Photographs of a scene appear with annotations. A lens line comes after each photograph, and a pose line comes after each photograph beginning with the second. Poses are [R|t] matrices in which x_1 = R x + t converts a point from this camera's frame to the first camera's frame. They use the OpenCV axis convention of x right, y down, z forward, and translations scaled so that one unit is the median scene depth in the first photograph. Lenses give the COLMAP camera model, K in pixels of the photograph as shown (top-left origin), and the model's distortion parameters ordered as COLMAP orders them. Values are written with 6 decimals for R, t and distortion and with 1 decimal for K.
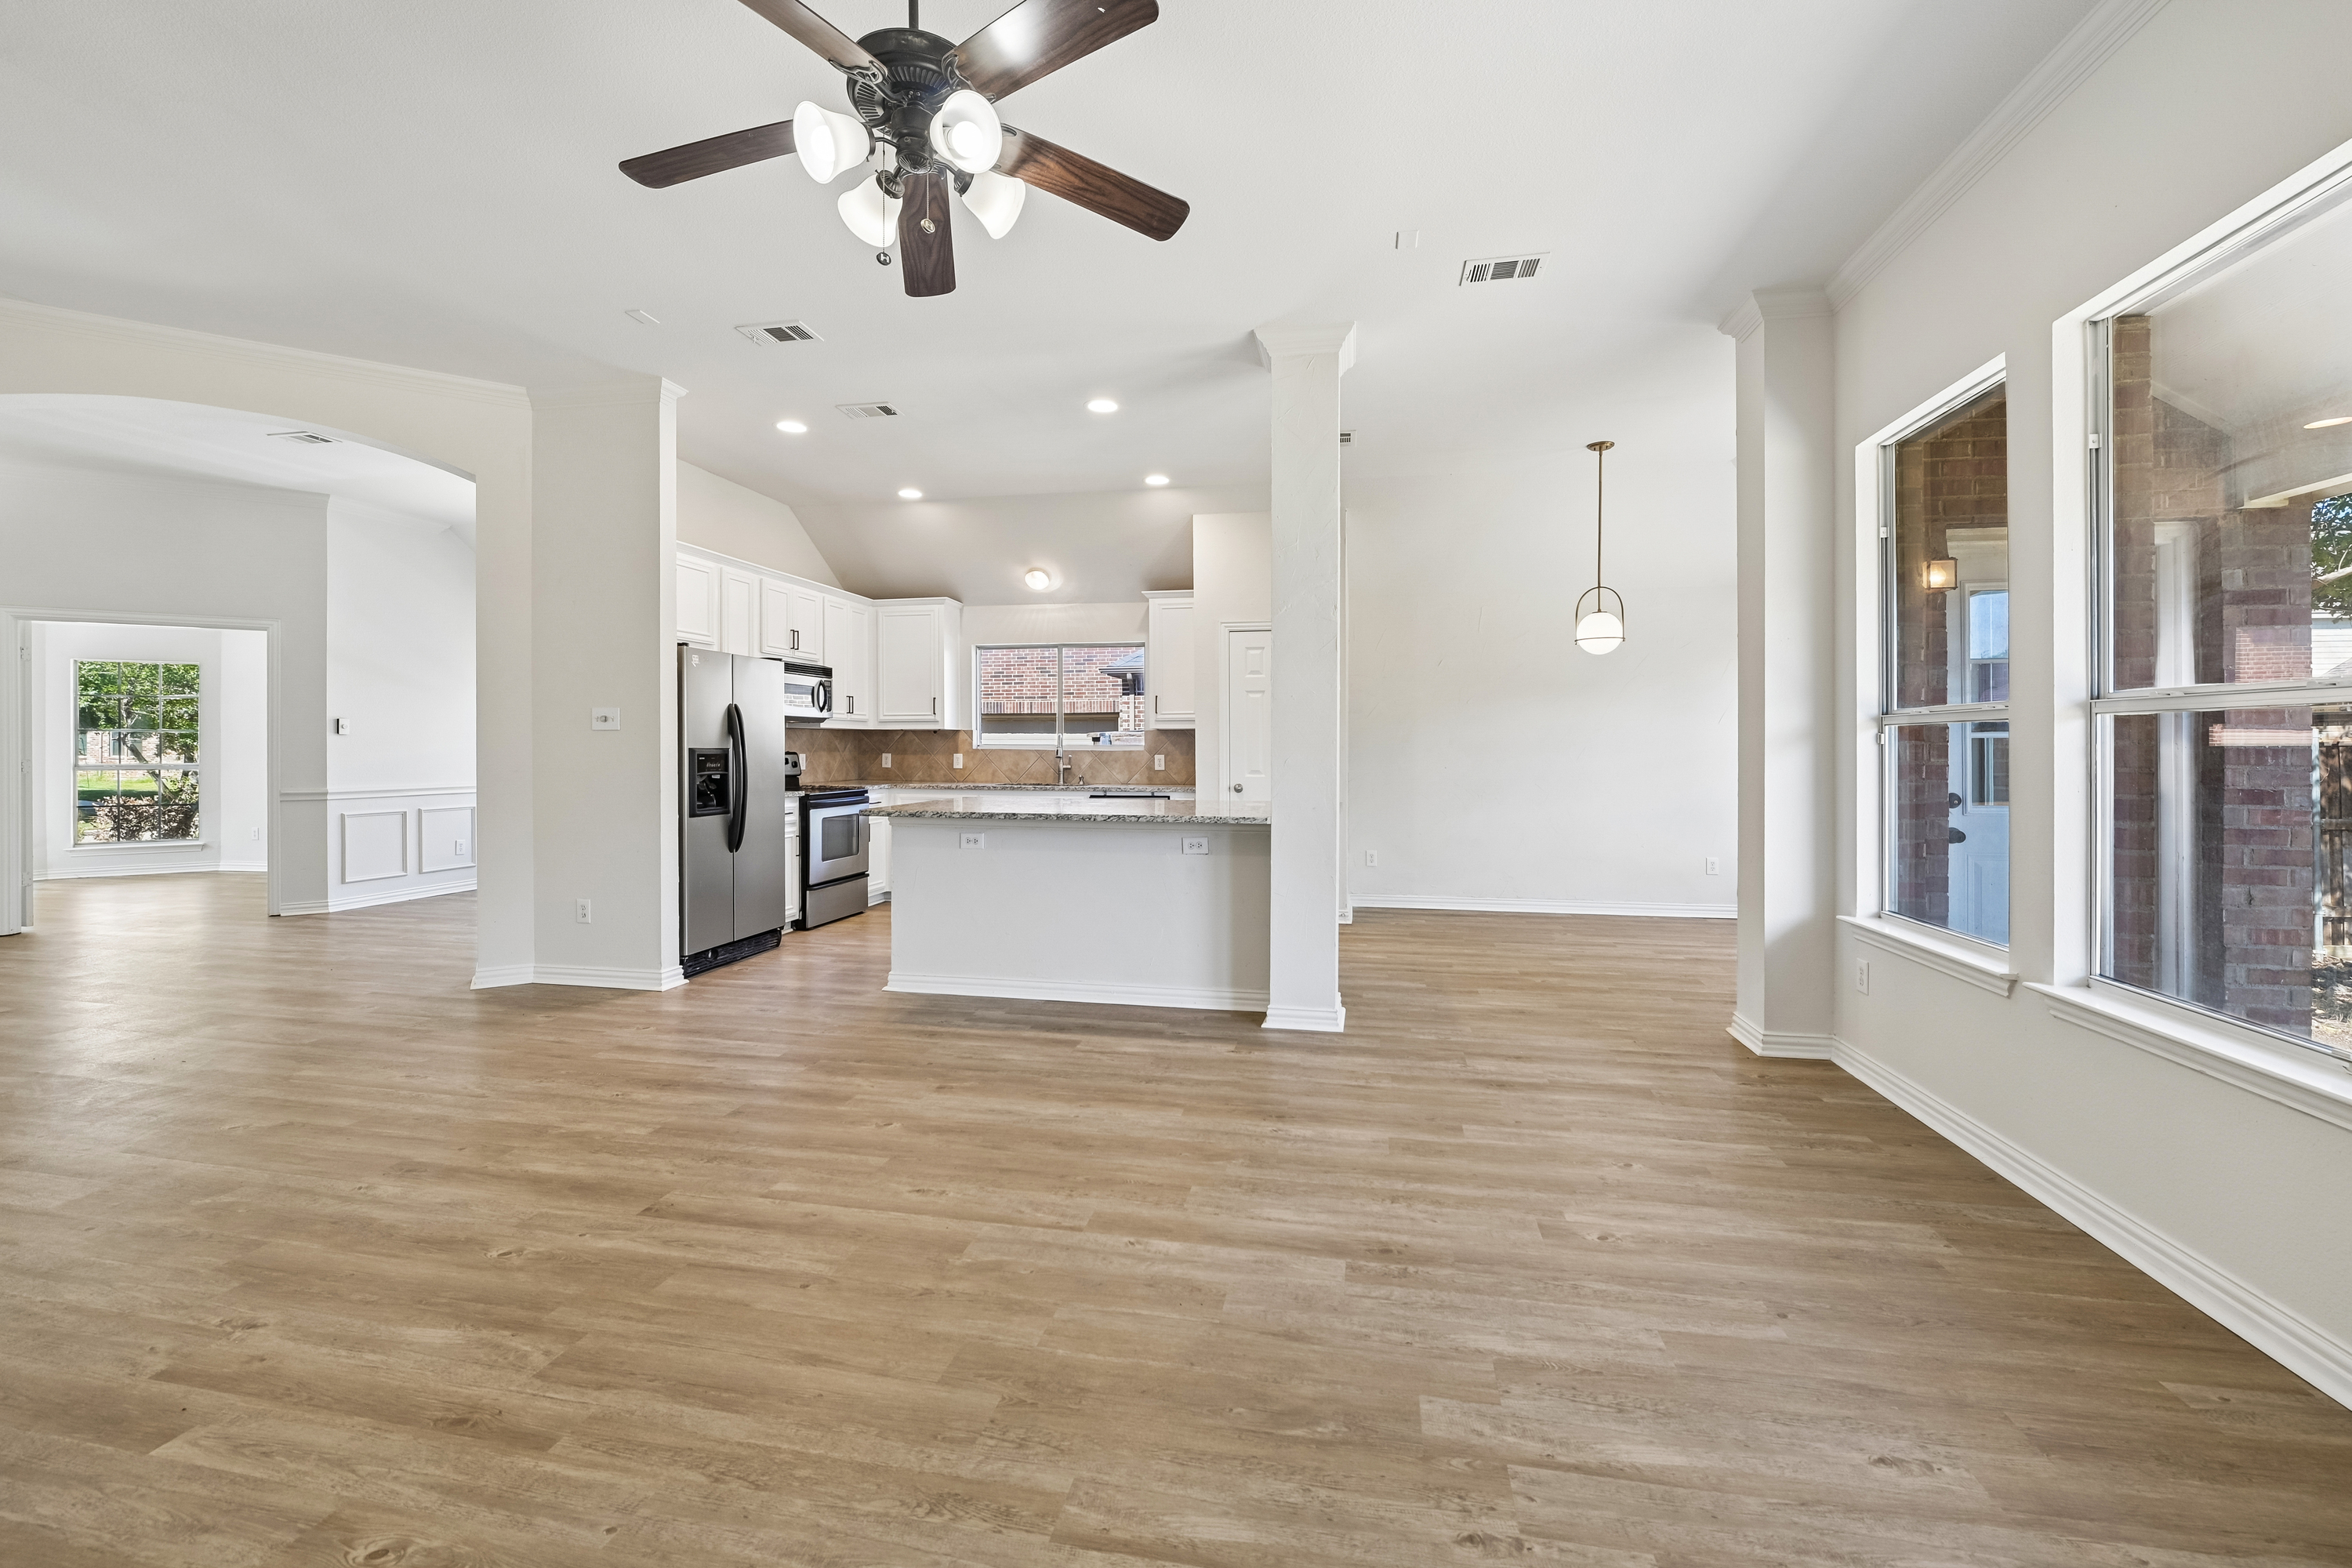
lens RADIAL K [[952.7, 0, 1178.7], [0, 952.7, 757.5], [0, 0, 1]] dist [-0.008635, -0.000219]
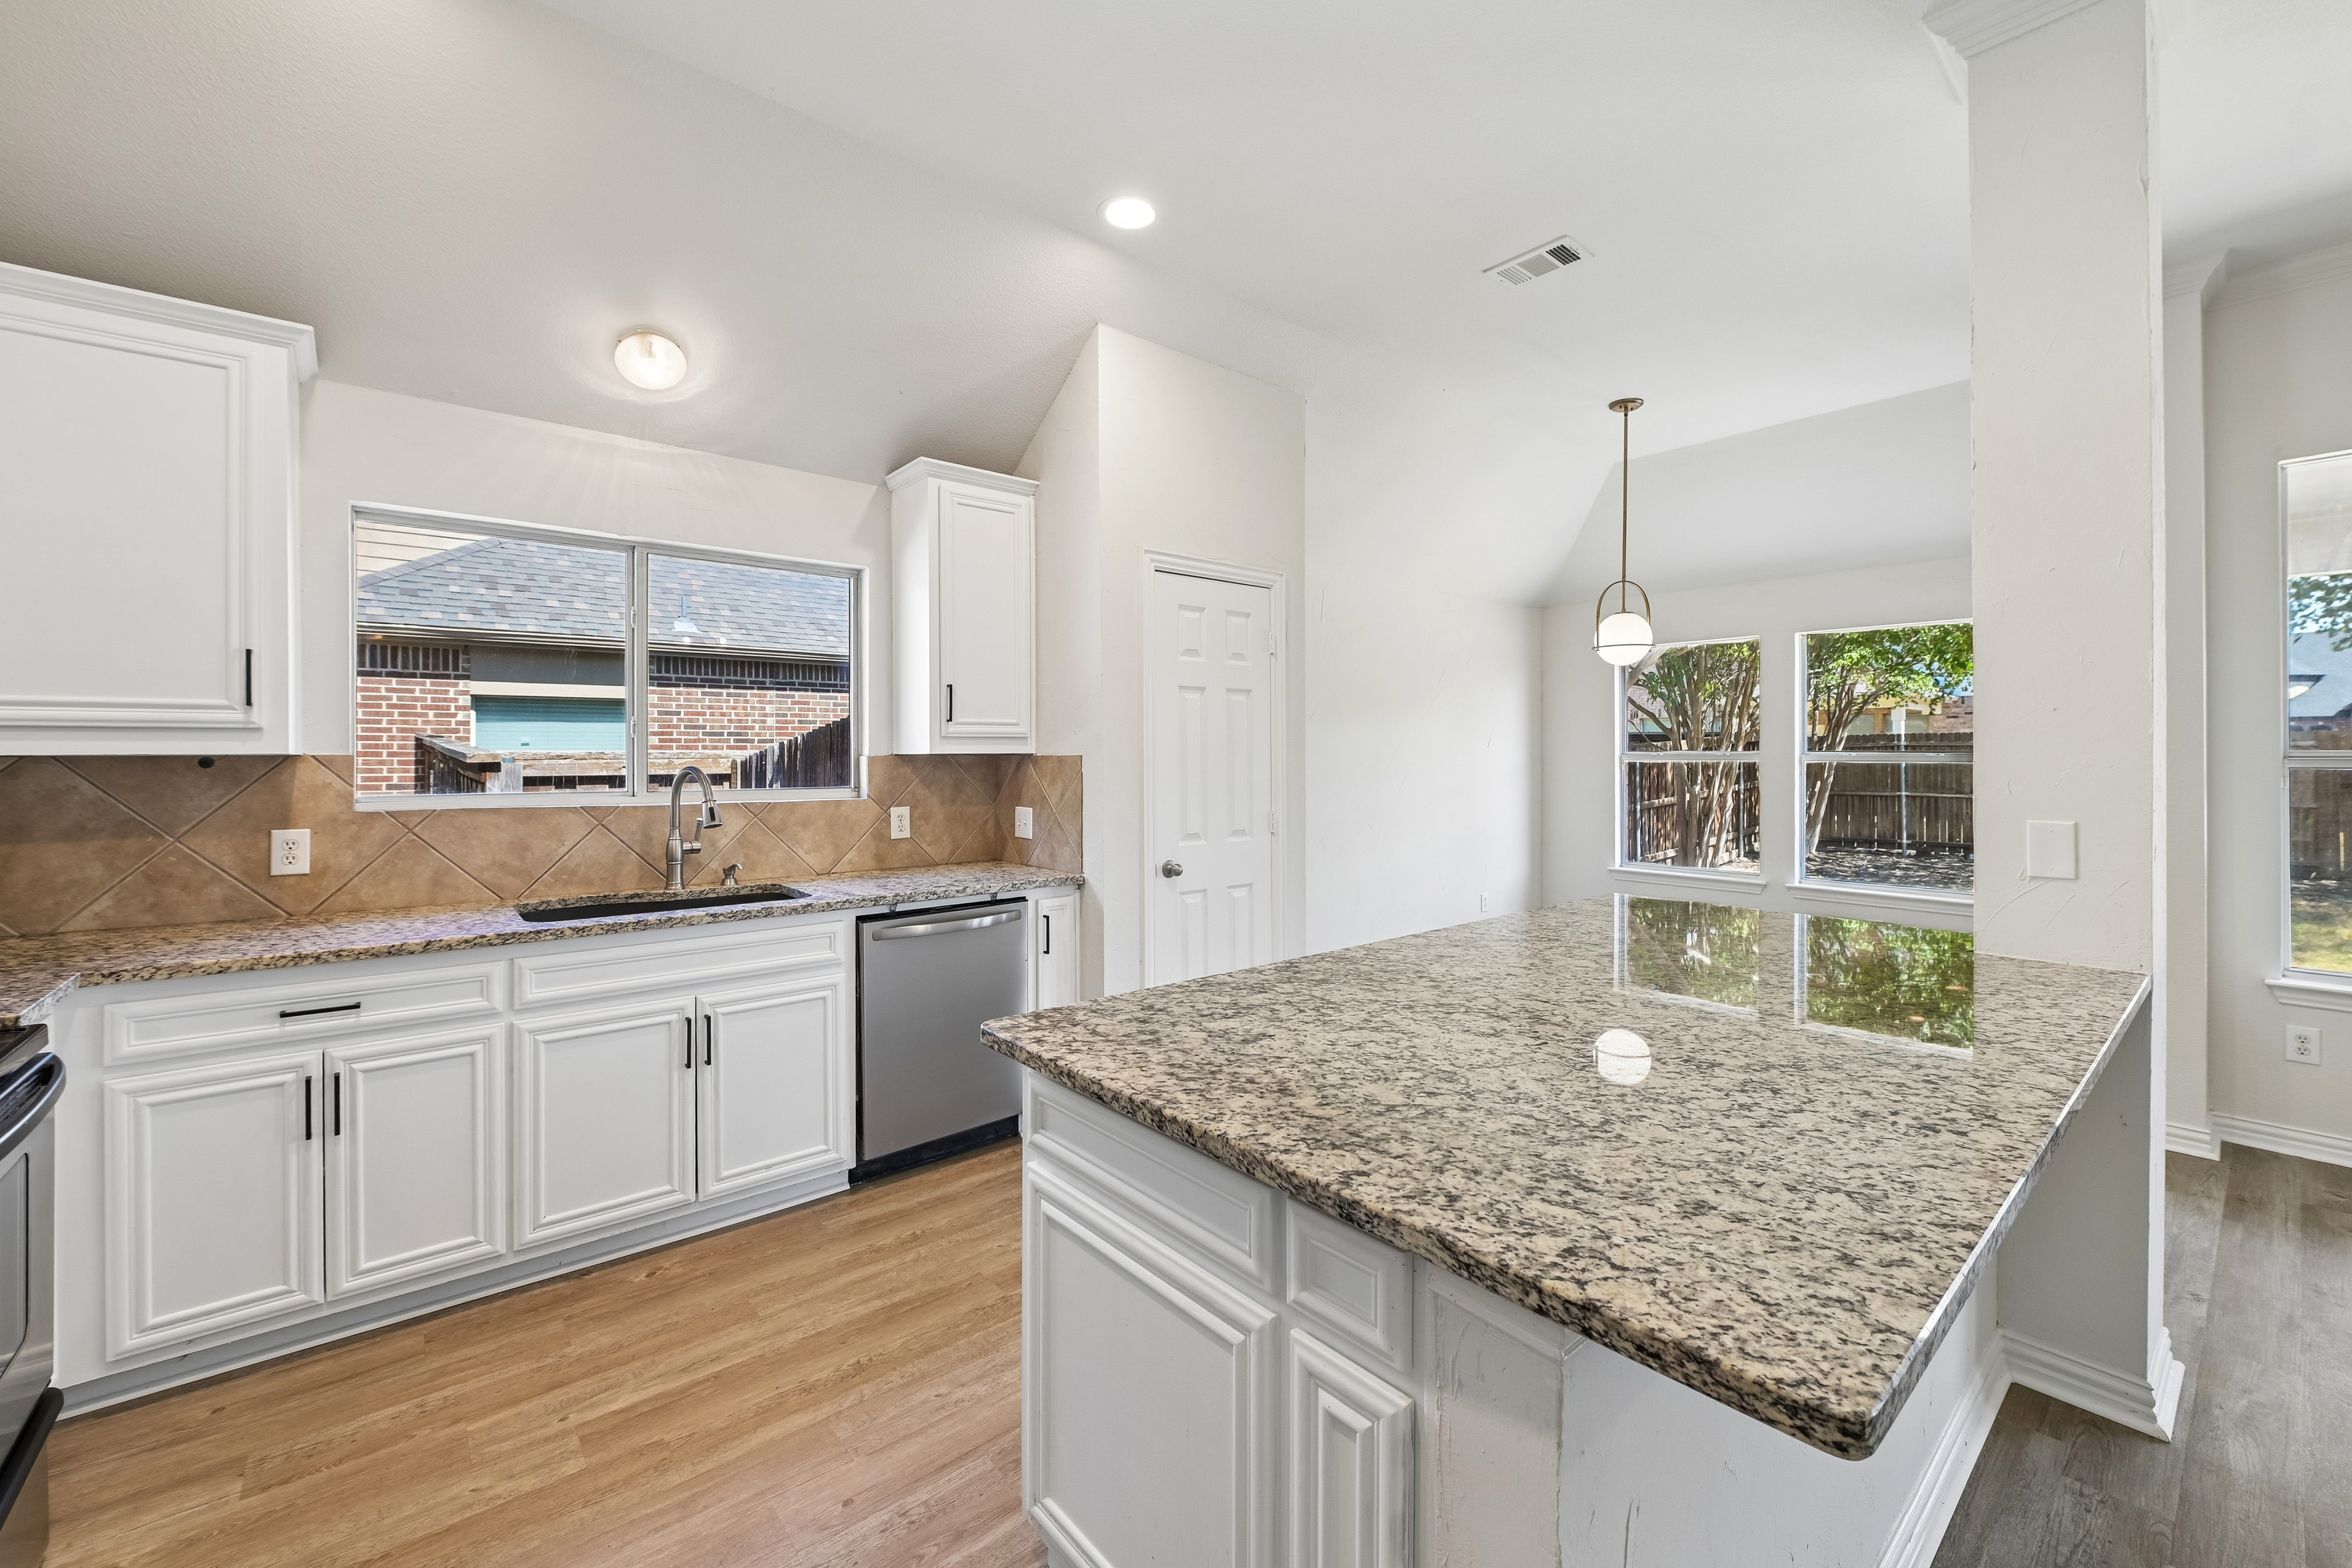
lens RADIAL K [[944.6, 0, 1179.5], [0, 944.6, 750.7], [0, 0, 1]] dist [-0.006774, -0.000475]
pose [[0.628067, 0.000183, 0.778159, -0.651663], [0.010209, 0.999912, -0.008475, -0.055323], [-0.778092, 0.013267, 0.628010, 1.272723]]
